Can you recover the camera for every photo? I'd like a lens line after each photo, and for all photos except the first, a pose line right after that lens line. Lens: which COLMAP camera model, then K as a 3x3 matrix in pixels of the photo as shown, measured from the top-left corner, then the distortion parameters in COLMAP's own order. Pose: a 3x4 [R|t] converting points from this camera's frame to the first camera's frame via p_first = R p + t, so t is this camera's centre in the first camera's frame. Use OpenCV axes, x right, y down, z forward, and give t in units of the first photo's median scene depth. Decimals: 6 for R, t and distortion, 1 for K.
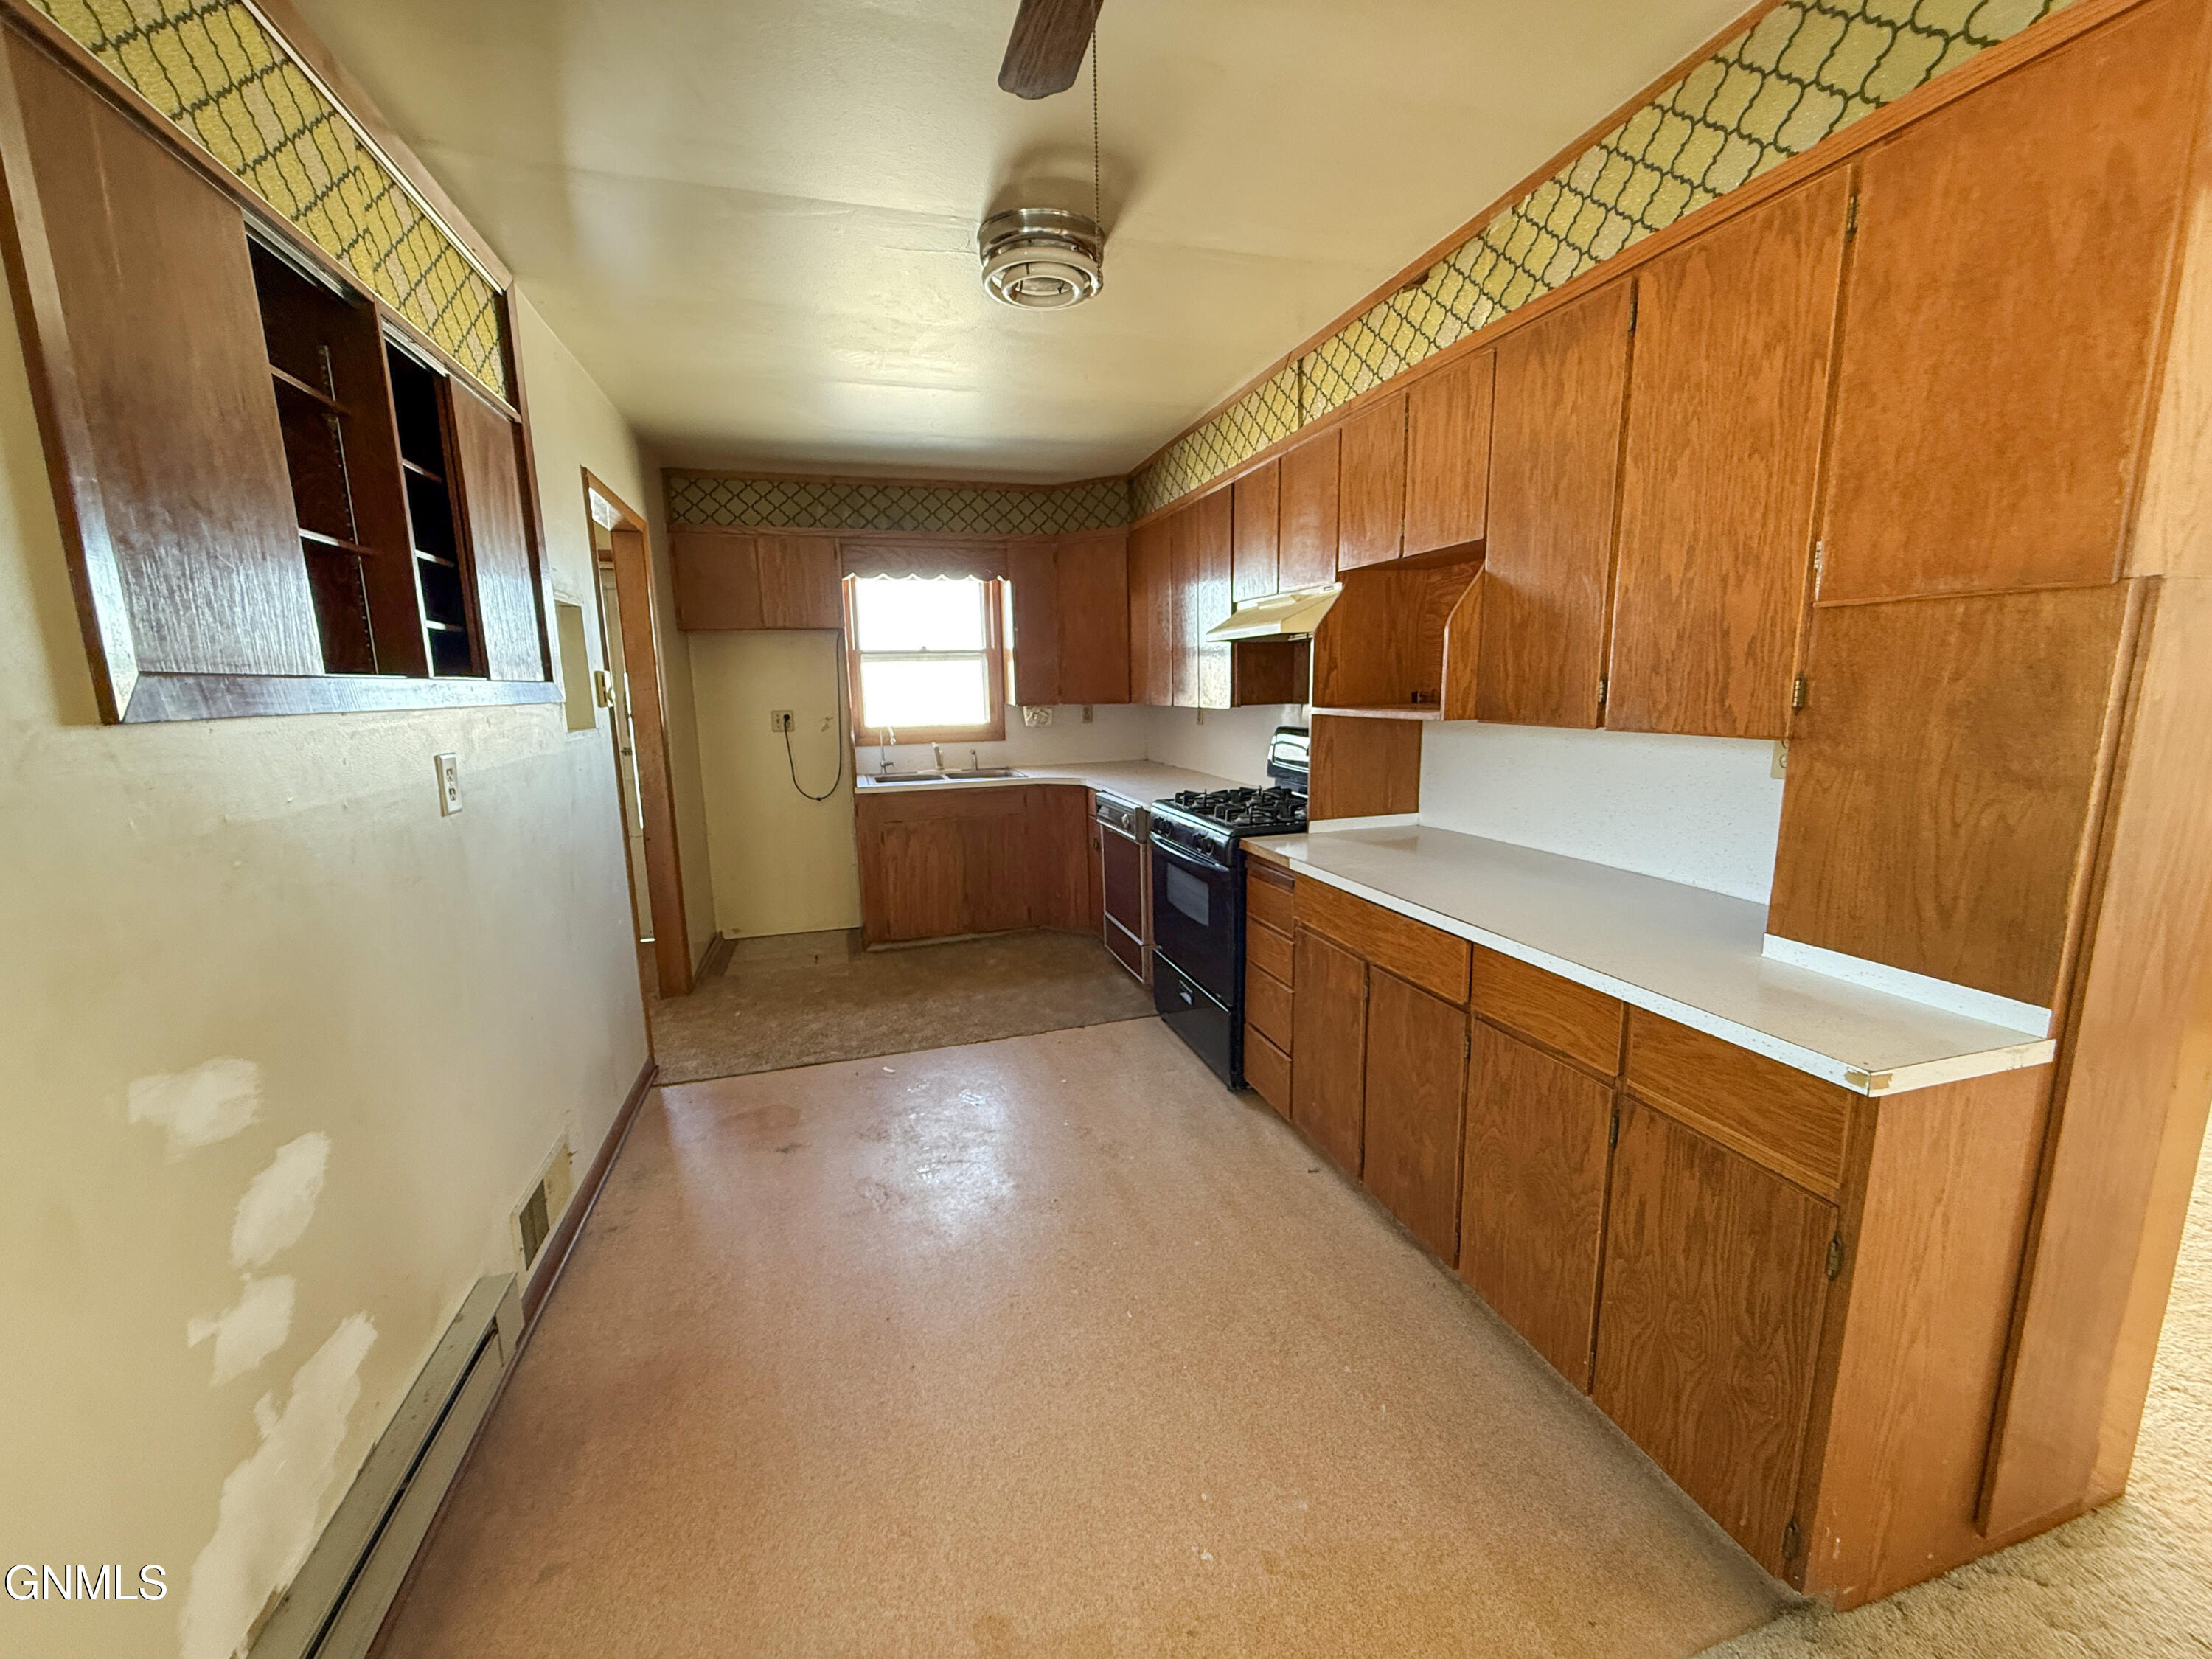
lens RADIAL K [[888.5, 0, 1106.5], [0, 888.5, 837.8], [0, 0, 1]] dist [-0.000576, 0.000303]
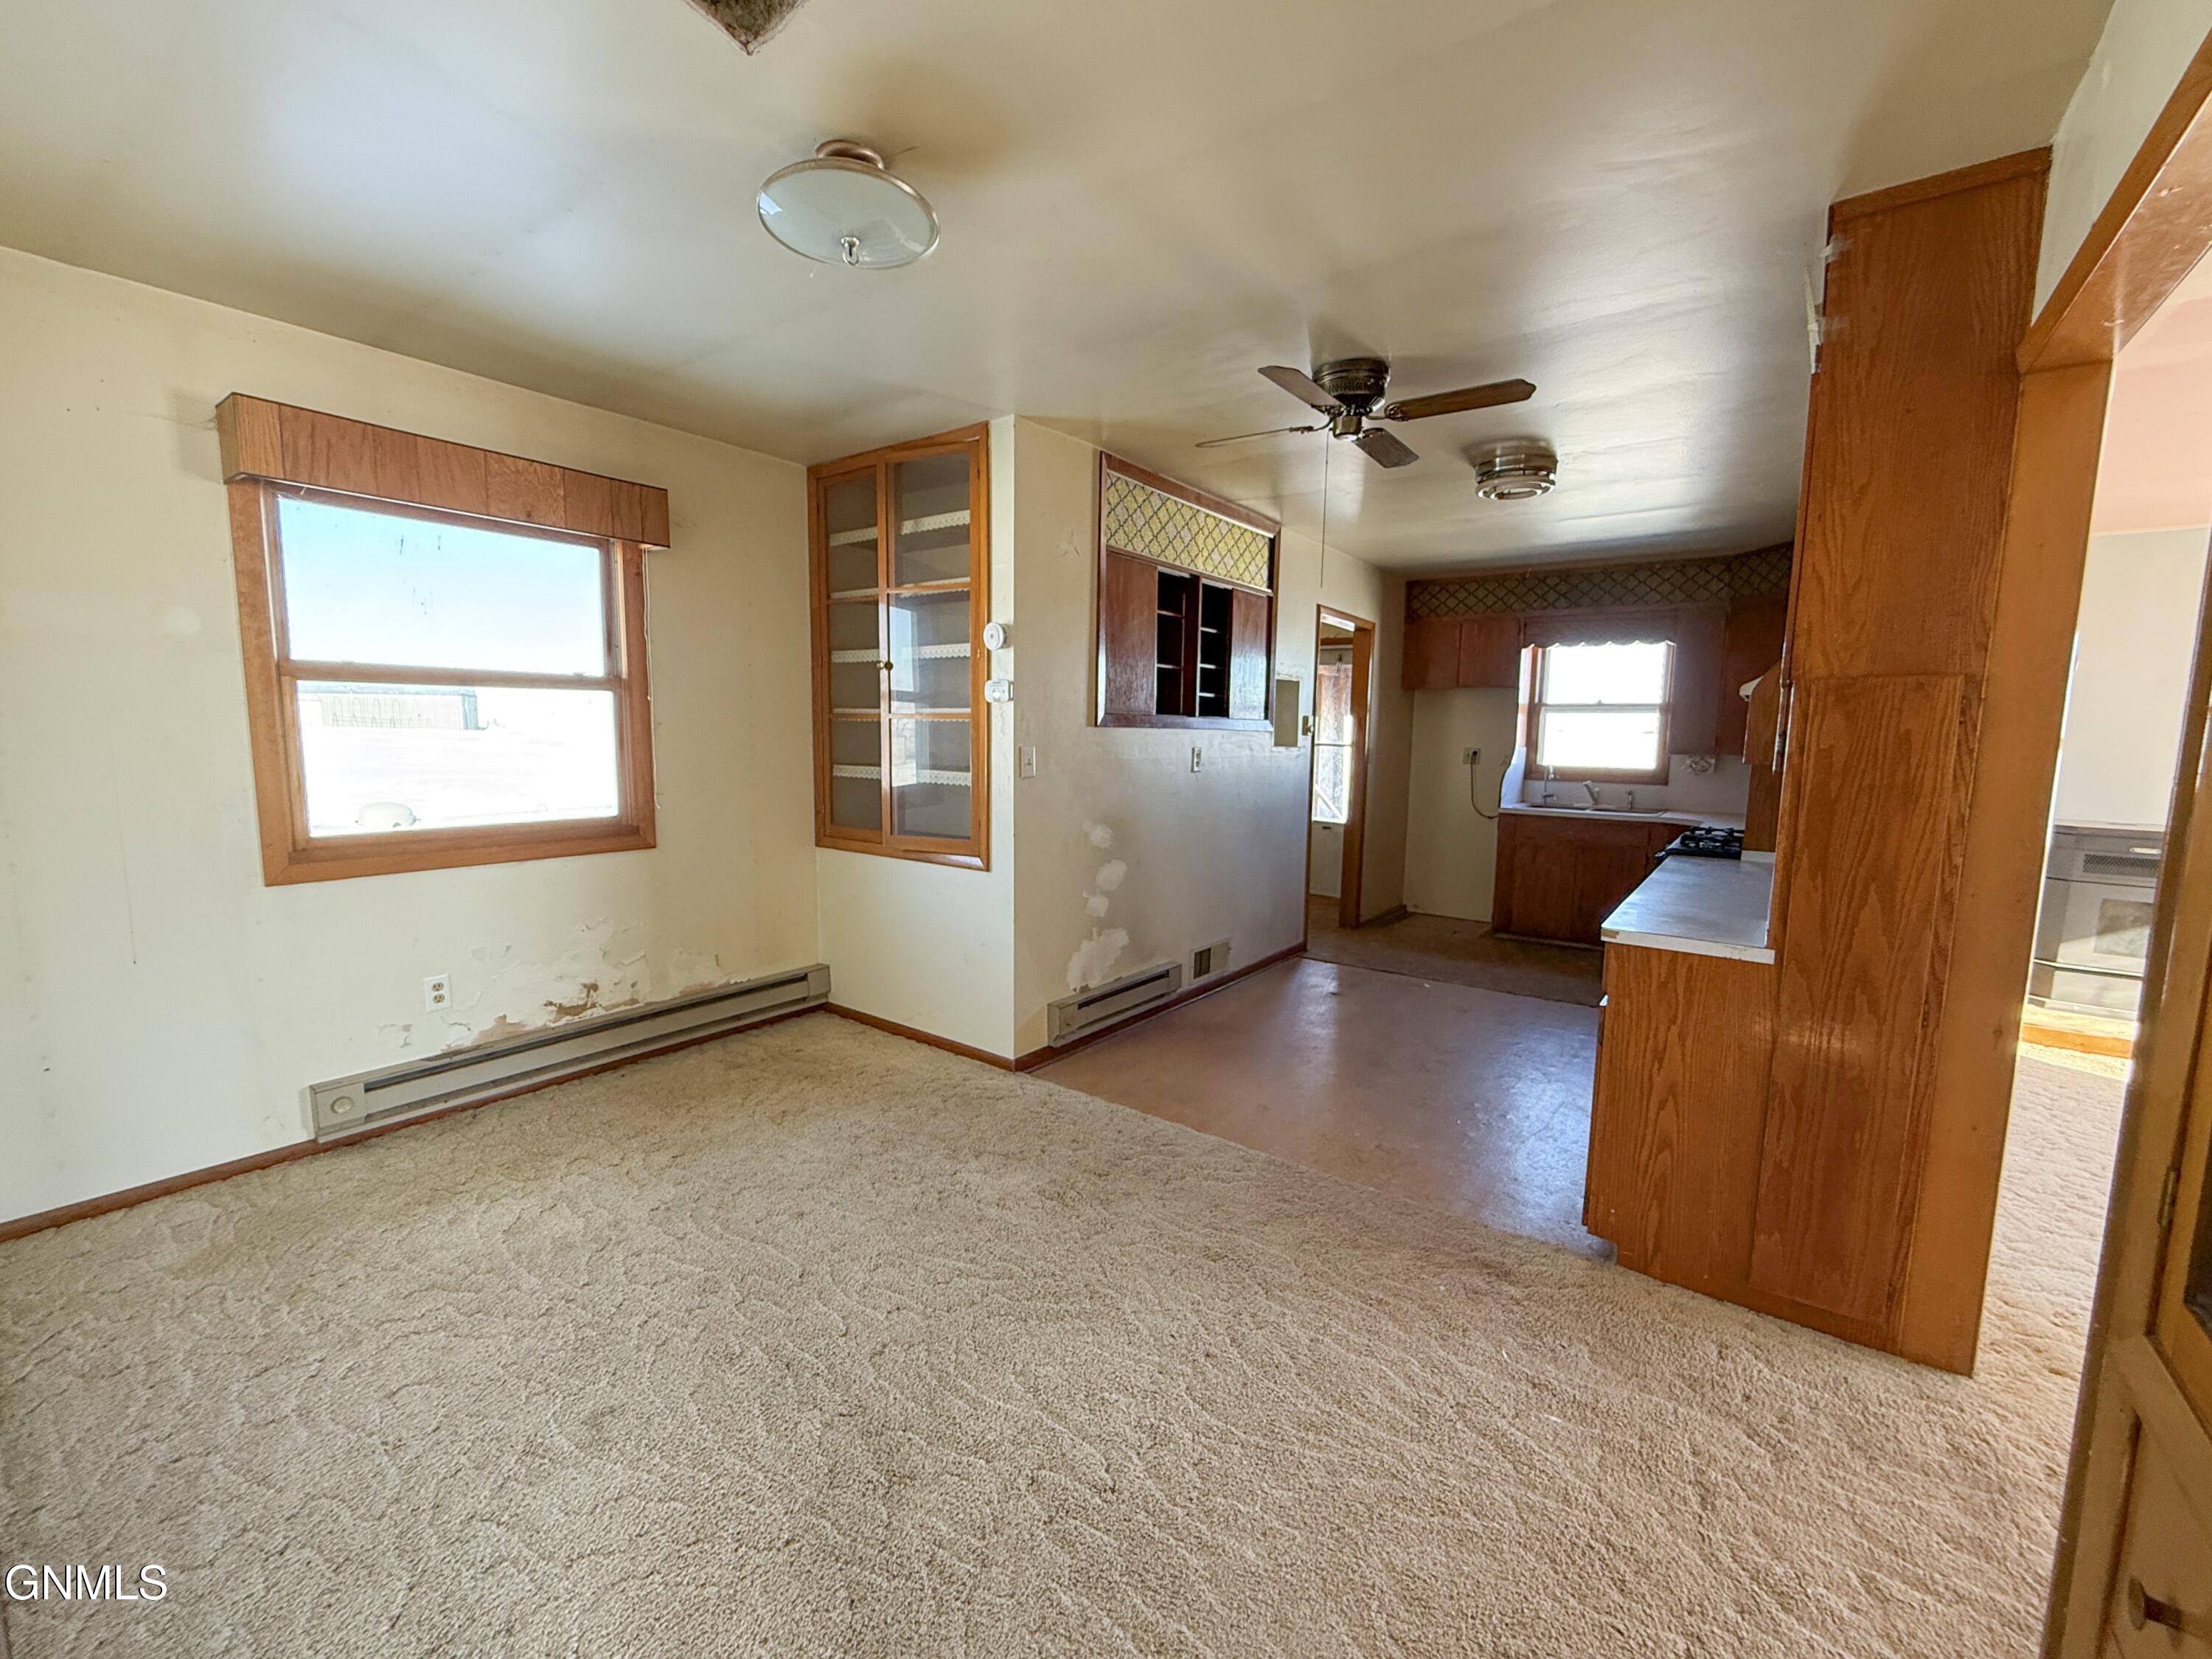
lens RADIAL K [[888.5, 0, 1116.1], [0, 888.5, 844.6], [0, 0, 1]] dist [-0.000576, 0.000303]
pose [[0.618722, 0.132258, -0.774397, 0.773633], [-0.164773, 0.985649, 0.036688, 0.085151], [0.768136, 0.104901, 0.631635, -0.511210]]
